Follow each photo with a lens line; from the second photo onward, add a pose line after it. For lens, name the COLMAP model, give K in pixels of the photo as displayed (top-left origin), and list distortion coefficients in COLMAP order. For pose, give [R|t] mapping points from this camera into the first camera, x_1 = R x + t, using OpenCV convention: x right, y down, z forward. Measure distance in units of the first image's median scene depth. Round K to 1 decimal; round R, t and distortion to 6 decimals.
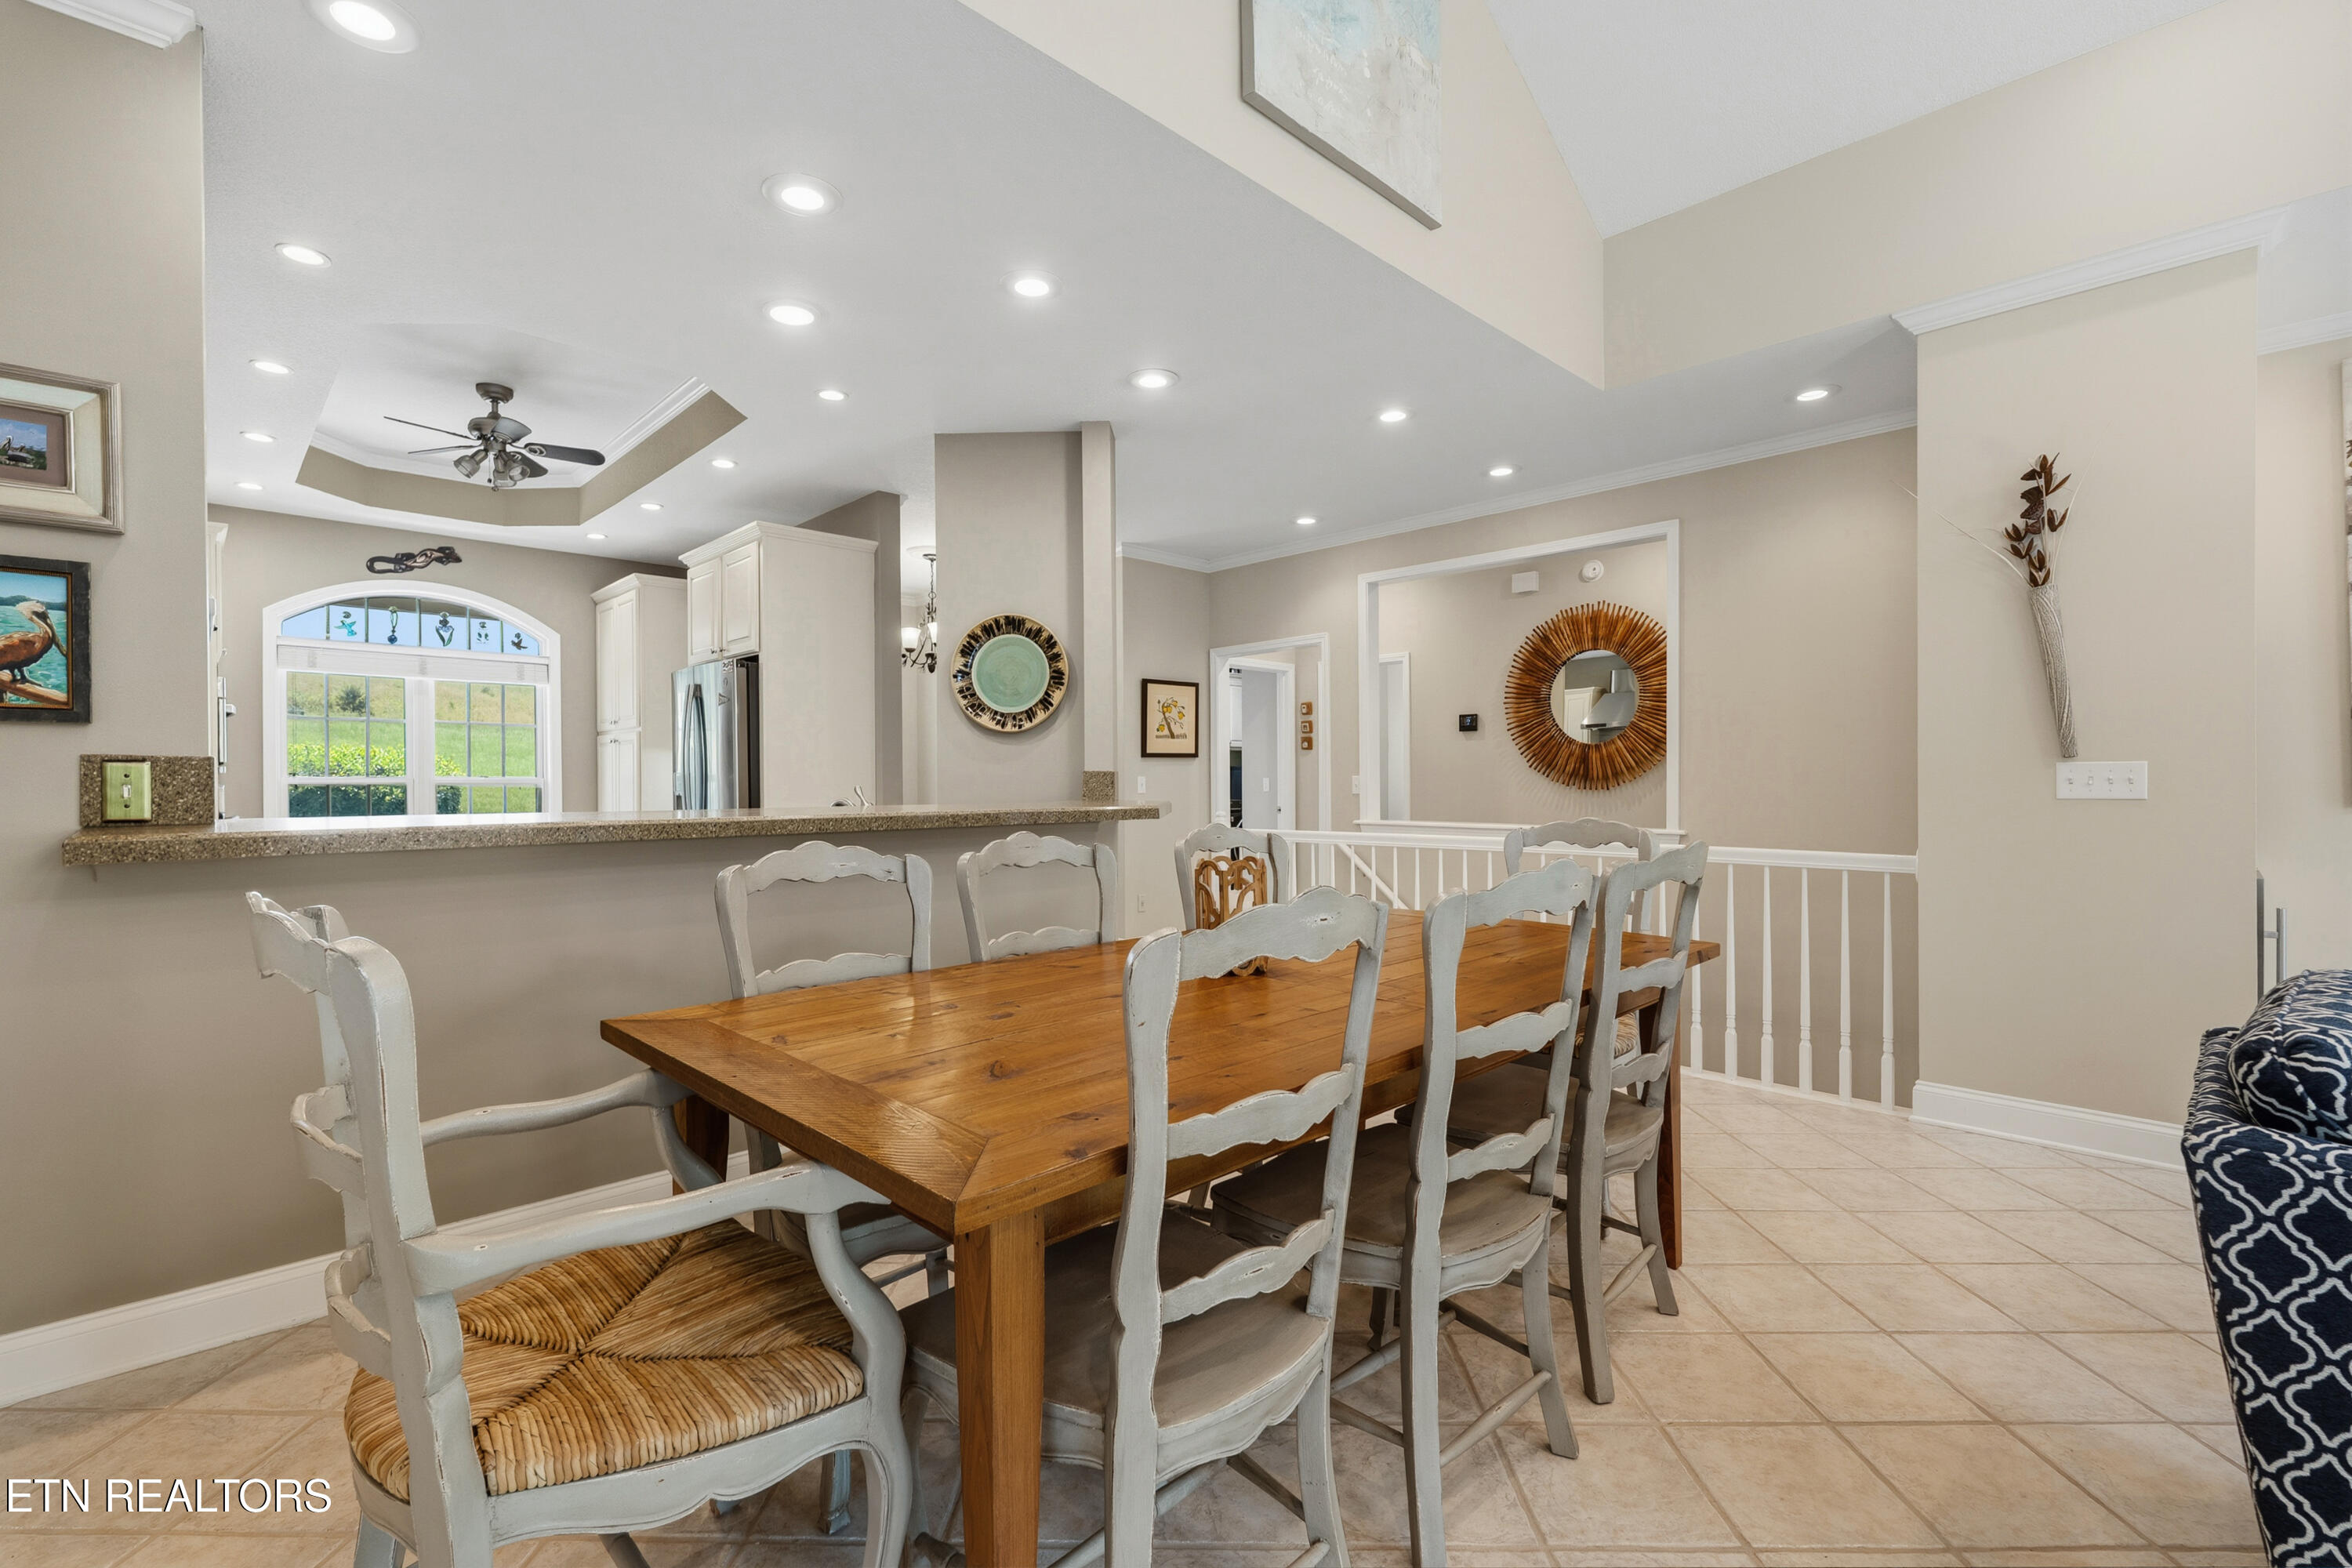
lens RADIAL K [[1033.3, 0, 1179.2], [0, 1033.3, 787.2], [0, 0, 1]] dist [-0.002734, -0.000472]
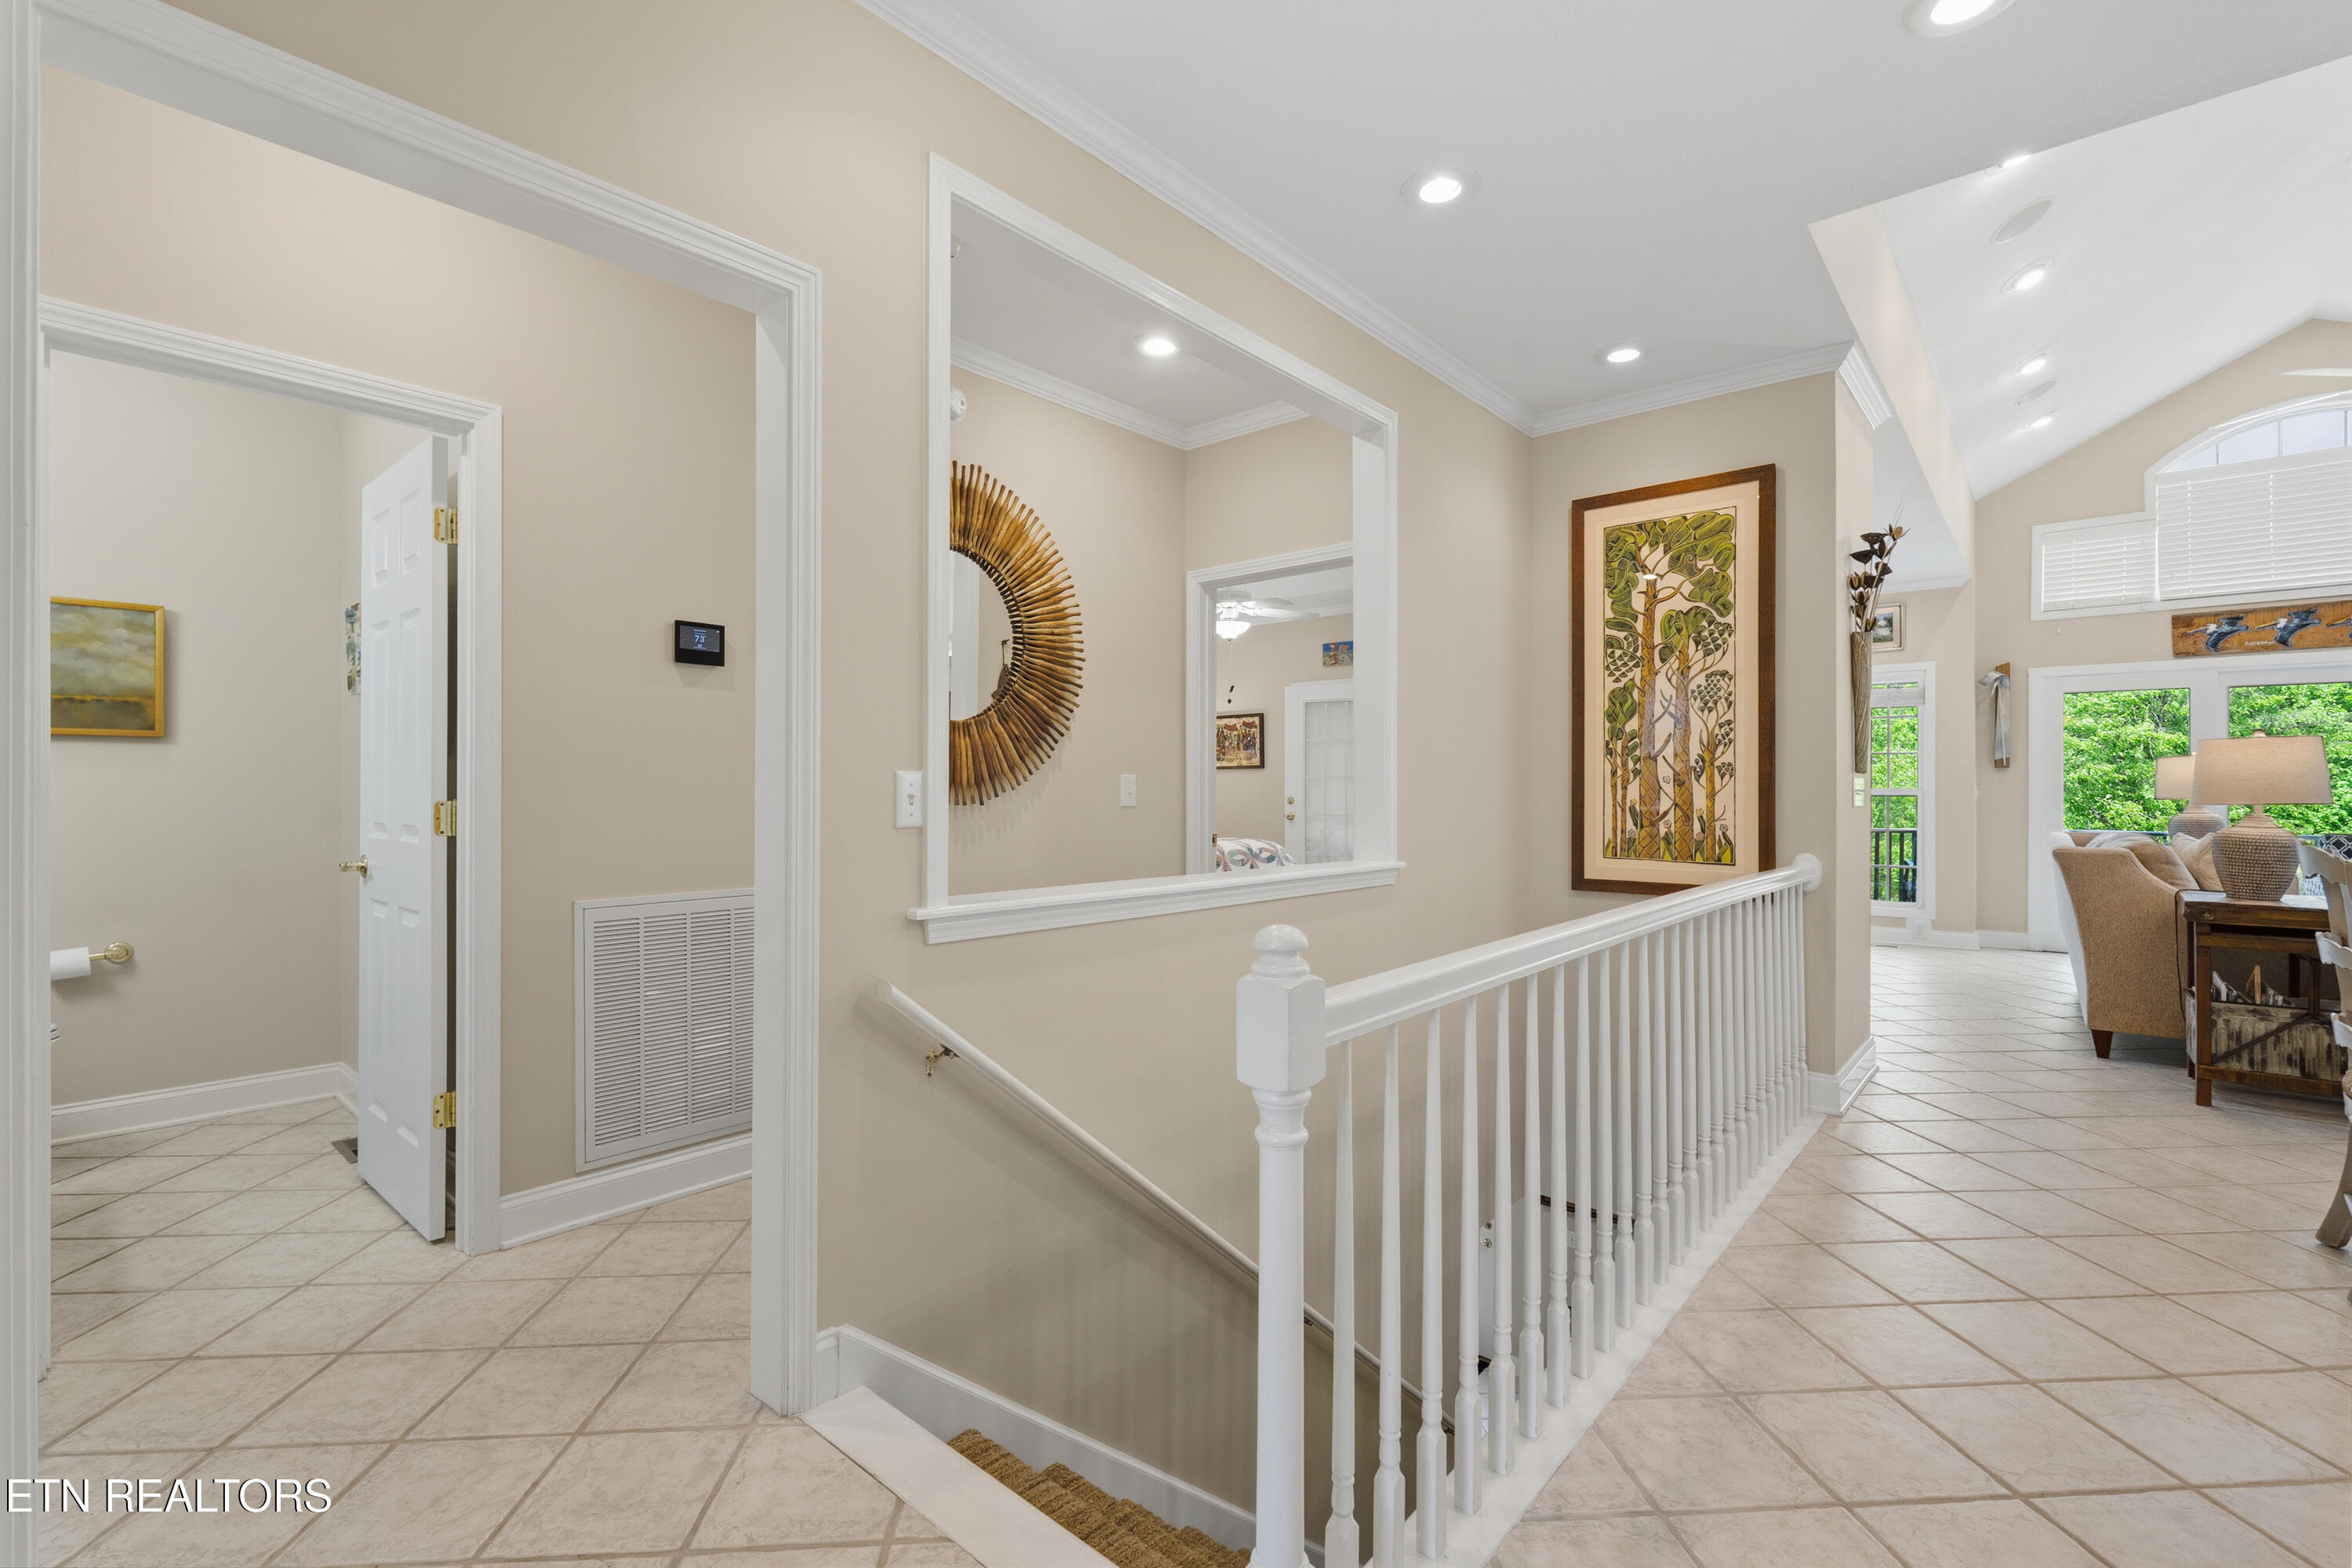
lens RADIAL K [[1033.3, 0, 1179.2], [0, 1033.3, 787.2], [0, 0, 1]] dist [-0.002734, -0.000472]
pose [[-0.075911, 0.006118, 0.997096, -0.161446], [-0.004321, 0.999970, -0.006465, -0.003031], [-0.997105, -0.004799, -0.075883, 0.952968]]
